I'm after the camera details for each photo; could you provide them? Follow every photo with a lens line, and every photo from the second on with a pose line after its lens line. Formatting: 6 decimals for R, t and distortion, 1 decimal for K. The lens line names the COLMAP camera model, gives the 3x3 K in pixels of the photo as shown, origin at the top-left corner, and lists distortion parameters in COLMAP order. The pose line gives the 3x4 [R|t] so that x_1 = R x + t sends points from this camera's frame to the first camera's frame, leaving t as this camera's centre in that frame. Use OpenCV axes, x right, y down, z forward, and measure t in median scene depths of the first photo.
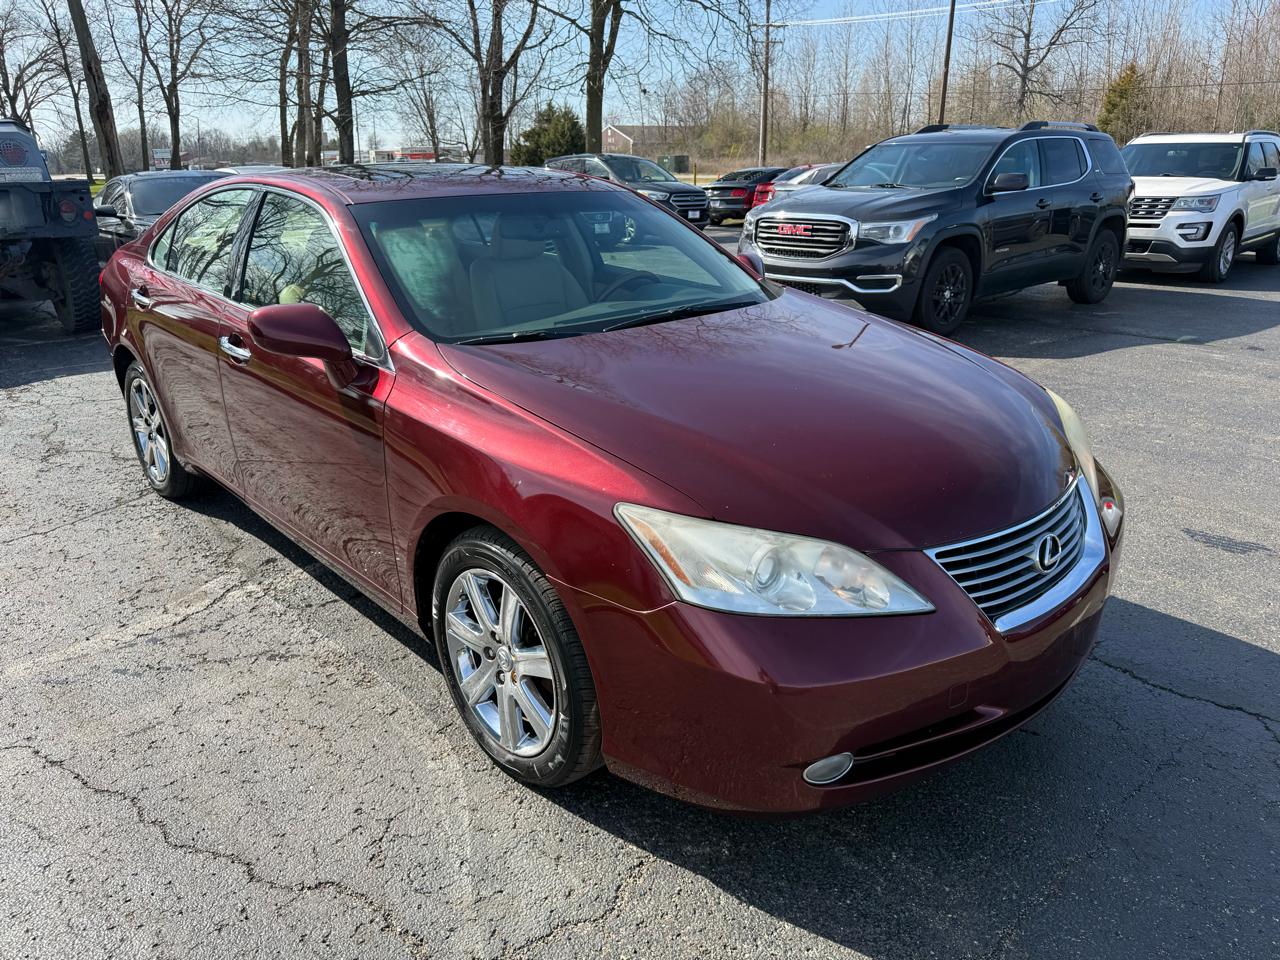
lens RADIAL K [[915.4, 0, 634.9], [0, 915.4, 476.1], [0, 0, 1]] dist [0.010378, -0.008580]
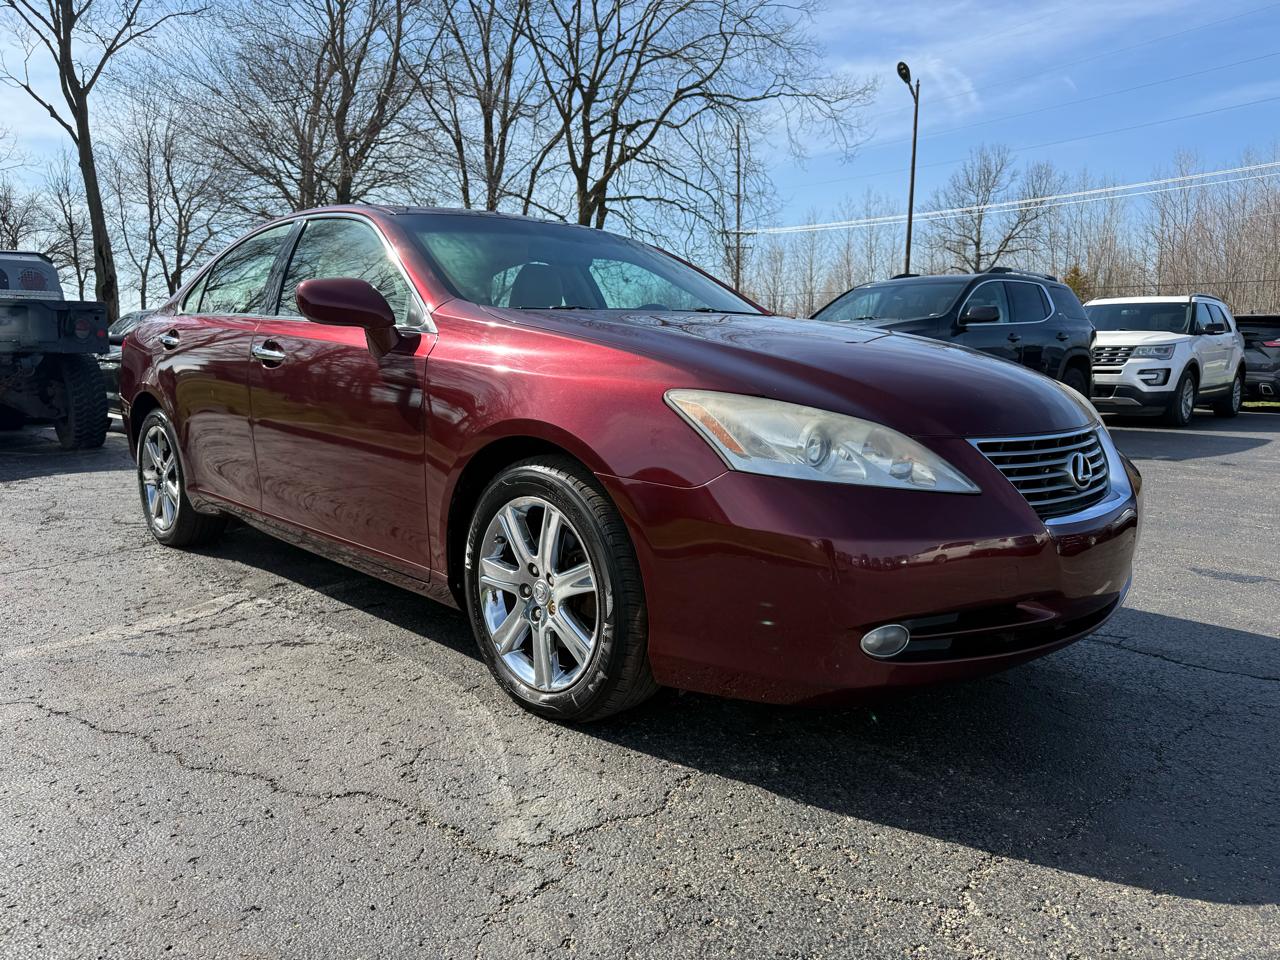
lens RADIAL K [[909.4, 0, 636.3], [0, 909.4, 482.6], [0, 0, 1]] dist [0.038639, -0.047303]
pose [[0.999642, 0.008571, 0.025347, -0.050627], [-0.003631, 0.981998, -0.188855, 0.205834], [-0.026509, 0.188695, 0.981678, 0.008051]]
